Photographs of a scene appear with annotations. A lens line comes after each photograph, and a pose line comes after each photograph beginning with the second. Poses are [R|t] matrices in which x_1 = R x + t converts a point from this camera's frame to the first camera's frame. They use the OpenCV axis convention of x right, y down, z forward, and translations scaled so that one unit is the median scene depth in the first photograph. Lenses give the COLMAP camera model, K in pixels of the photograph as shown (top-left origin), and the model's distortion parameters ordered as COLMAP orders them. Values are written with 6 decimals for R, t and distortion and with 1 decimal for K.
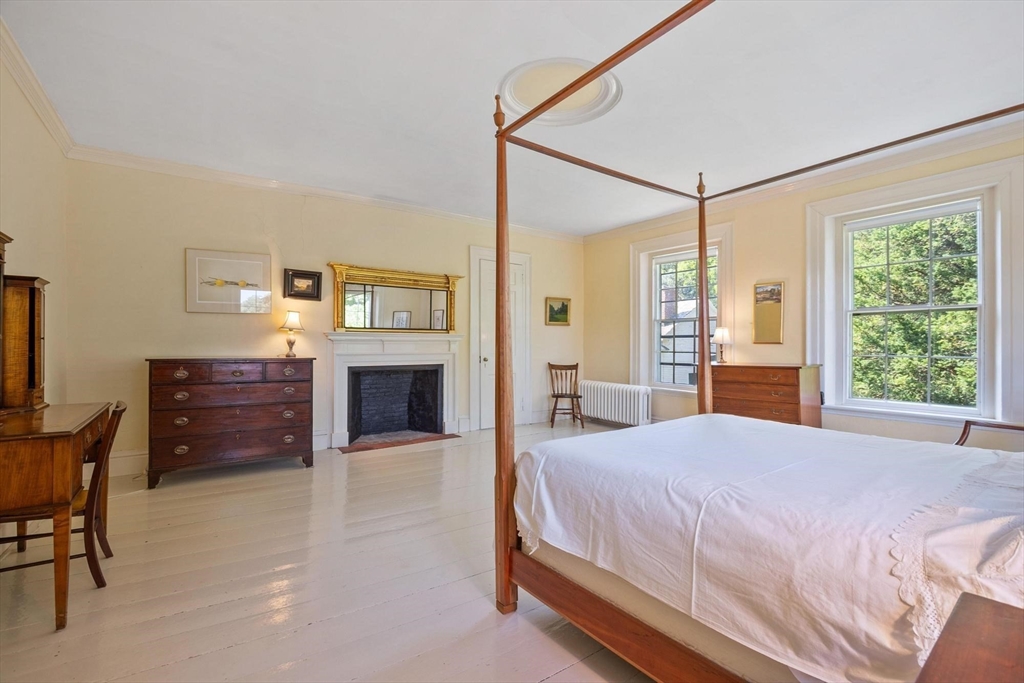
lens RADIAL K [[445.3, 0, 512.2], [0, 445.3, 348.5], [0, 0, 1]] dist [-0.024229, 0.000053]
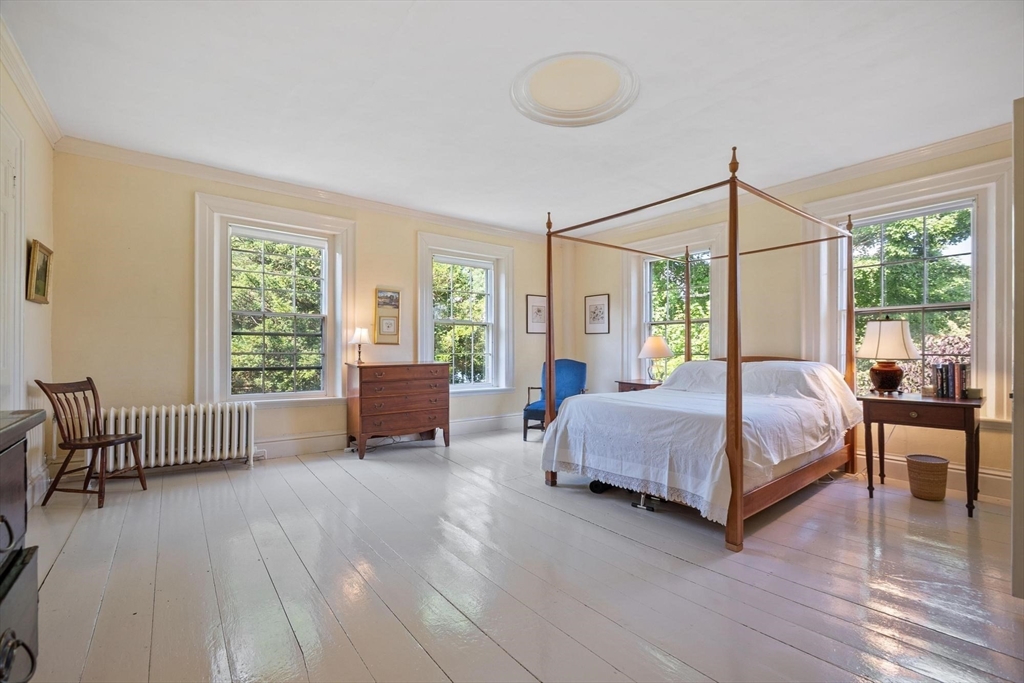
lens RADIAL K [[445.3, 0, 512.2], [0, 445.3, 348.5], [0, 0, 1]] dist [-0.024229, 0.000053]
pose [[-0.033875, -0.000549, 0.999426, -0.549191], [0.002714, 0.999996, 0.000641, -0.000368], [-0.999422, 0.002734, -0.033874, 0.733279]]
